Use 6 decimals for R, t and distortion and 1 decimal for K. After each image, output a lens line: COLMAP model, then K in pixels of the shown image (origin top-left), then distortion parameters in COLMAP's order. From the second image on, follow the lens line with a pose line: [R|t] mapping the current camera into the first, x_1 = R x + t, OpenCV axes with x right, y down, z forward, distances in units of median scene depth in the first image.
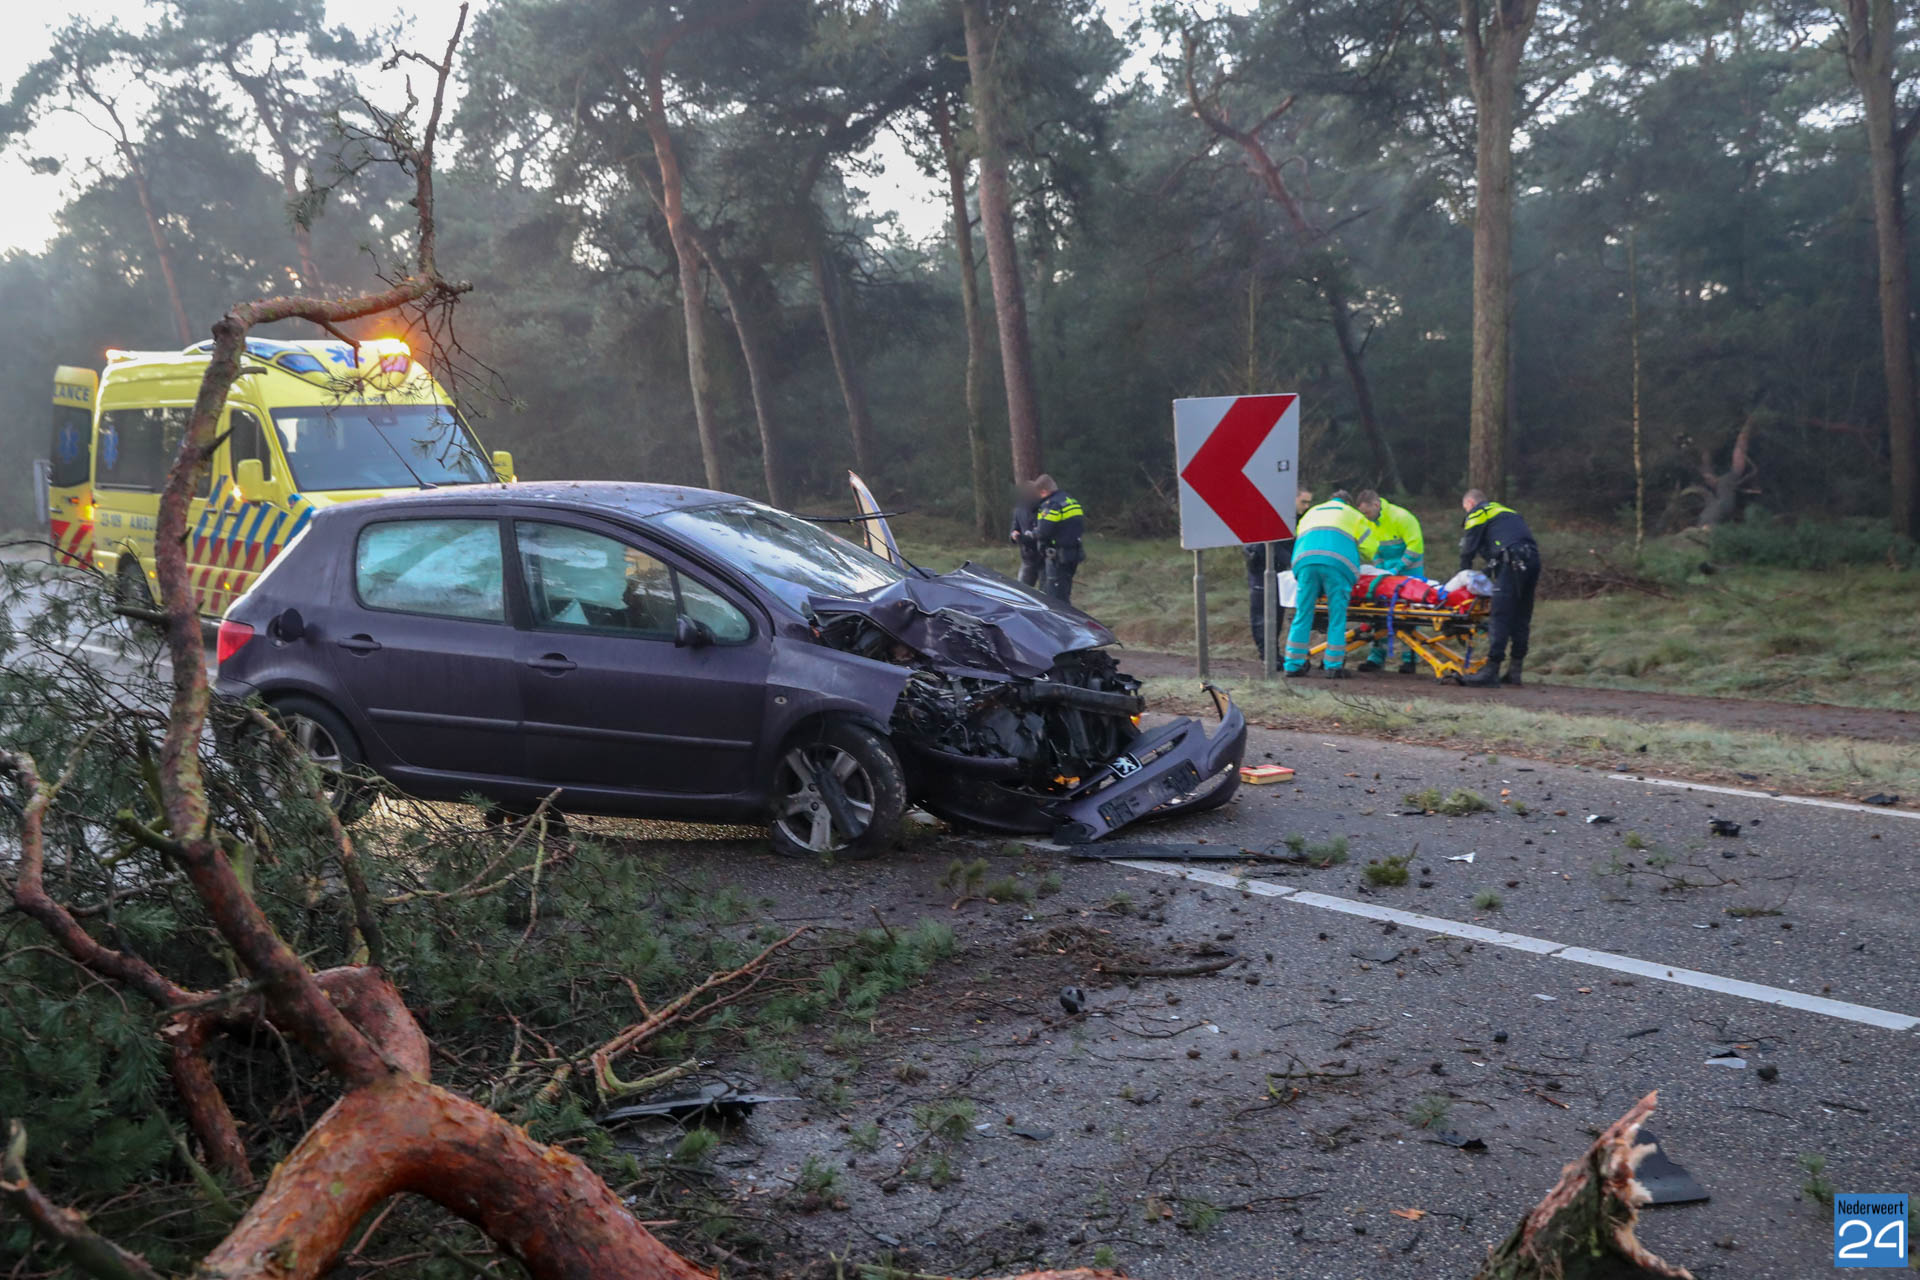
lens RADIAL K [[1954.1, 0, 959.3], [0, 1954.1, 639.1], [0, 0, 1]] dist [0.041133, 0.000000]
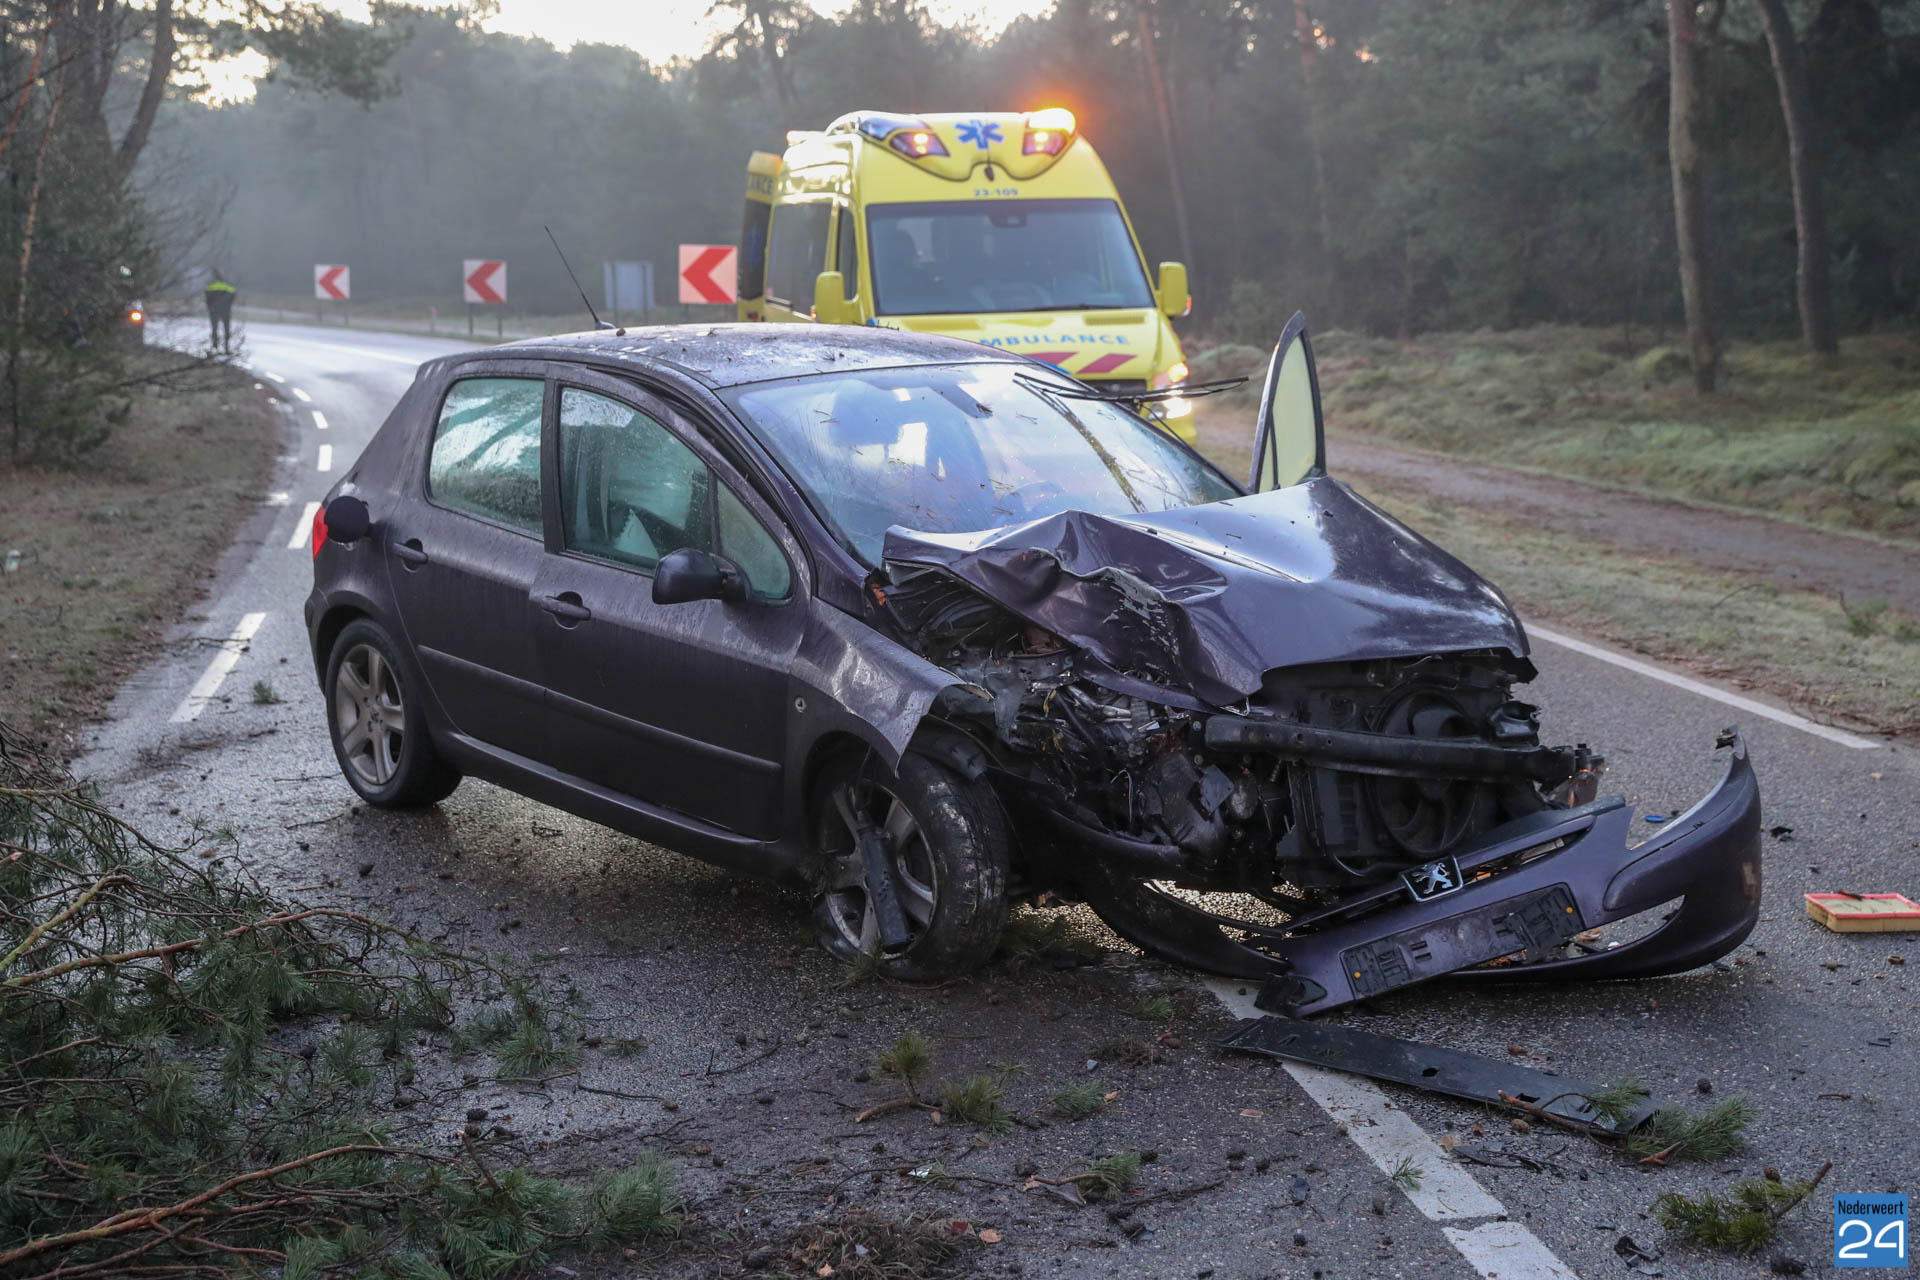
lens RADIAL K [[2370.7, 0, 961.0], [0, 2370.7, 633.8], [0, 0, 1]] dist [0.093766, 0.000000]
pose [[0.863298, 0.089481, -0.496699, 0.159061], [-0.056413, 0.995099, 0.081218, -0.026755], [0.501532, -0.042095, 0.864114, 0.196737]]
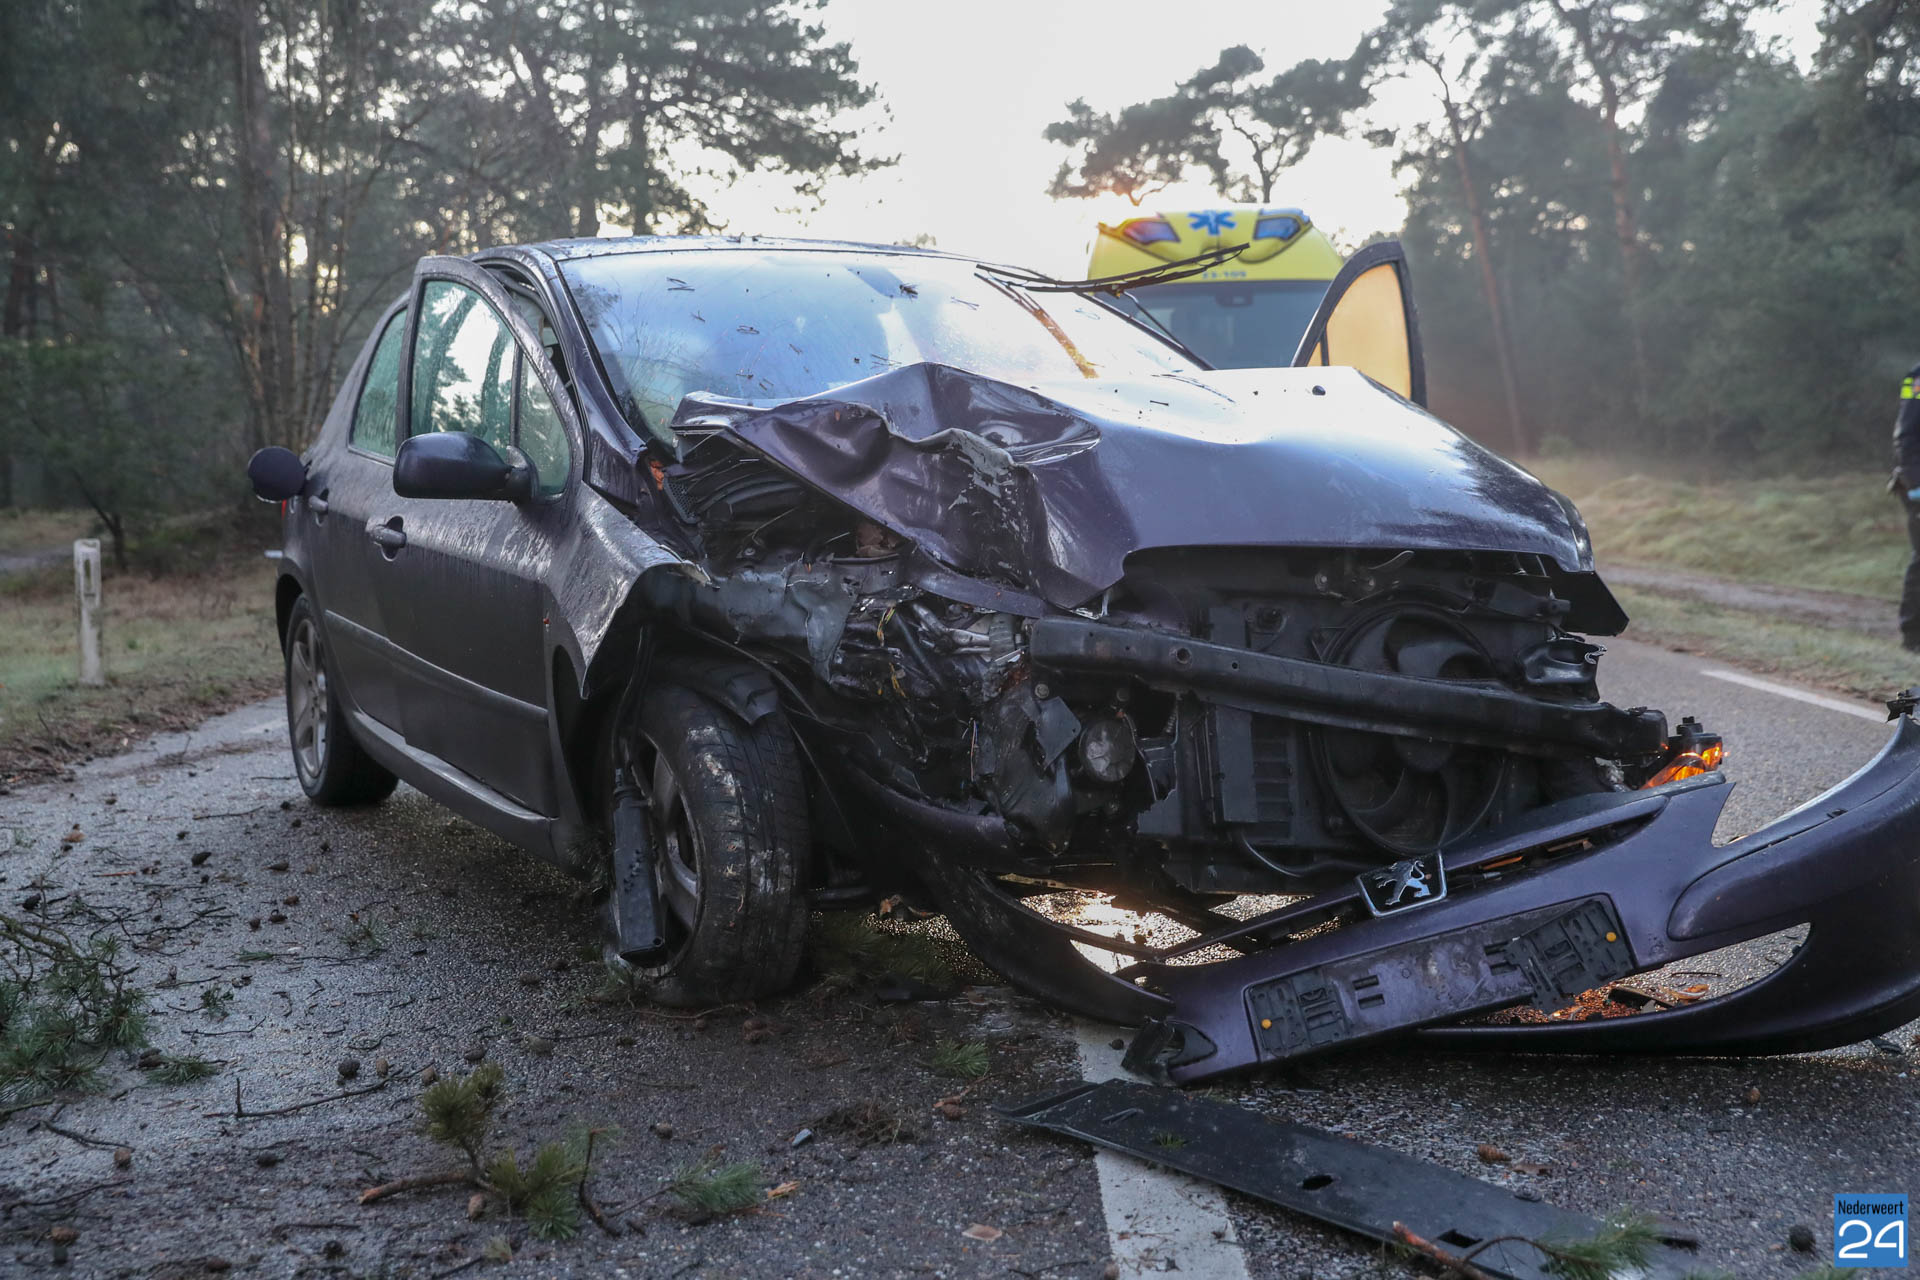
lens RADIAL K [[1954.1, 0, 962.9], [0, 1954.1, 651.7], [0, 0, 1]] dist [0.041133, 0.000000]
pose [[0.747245, 0.068013, -0.661059, 0.139068], [-0.065770, 0.997434, 0.028276, 0.009715], [0.661286, 0.022349, 0.749801, 0.367018]]
